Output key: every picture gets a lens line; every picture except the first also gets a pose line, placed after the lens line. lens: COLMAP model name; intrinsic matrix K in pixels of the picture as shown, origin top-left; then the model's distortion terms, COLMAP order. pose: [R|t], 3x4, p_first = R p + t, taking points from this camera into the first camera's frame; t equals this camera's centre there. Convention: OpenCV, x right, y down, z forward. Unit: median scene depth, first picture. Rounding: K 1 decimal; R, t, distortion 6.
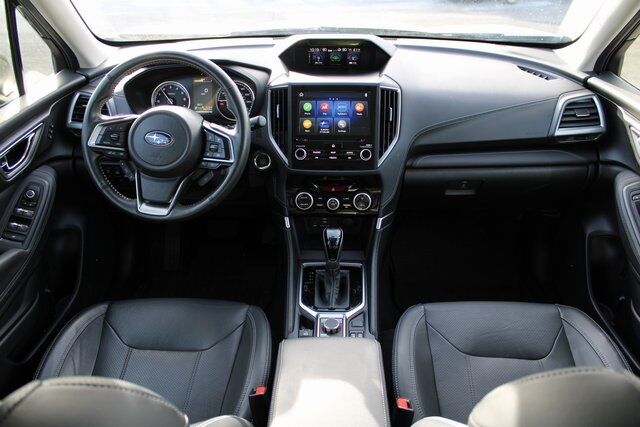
lens RADIAL K [[570.7, 0, 320.0], [0, 570.7, 213.5], [0, 0, 1]] dist [-0.005994, 0.001234]
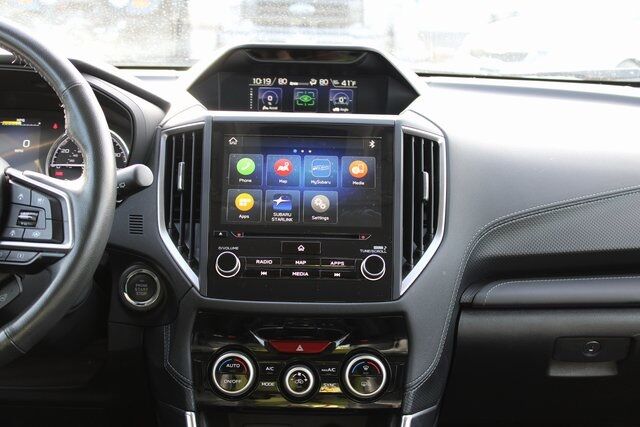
lens RADIAL K [[1089.8, 0, 320.0], [0, 1089.8, 213.5], [0, 0, 1]] dist [0.056651, 0.126170]
pose [[0.998600, 0.018178, 0.049682, -0.005036], [-0.002427, 0.953867, -0.300221, 0.112952], [-0.052848, 0.299680, 0.952575, 0.169382]]
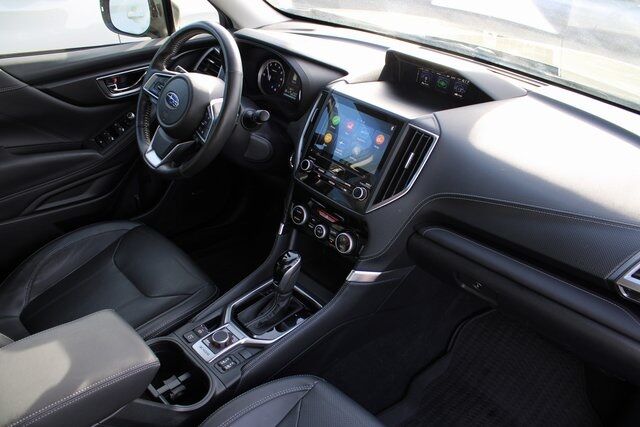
lens RADIAL K [[570.7, 0, 320.0], [0, 570.7, 213.5], [0, 0, 1]] dist [-0.005994, 0.001234]
pose [[0.698828, 0.404798, -0.589727, 0.544943], [-0.398237, 0.905046, 0.149326, -0.176809], [0.594178, 0.130498, 0.793677, 0.291220]]
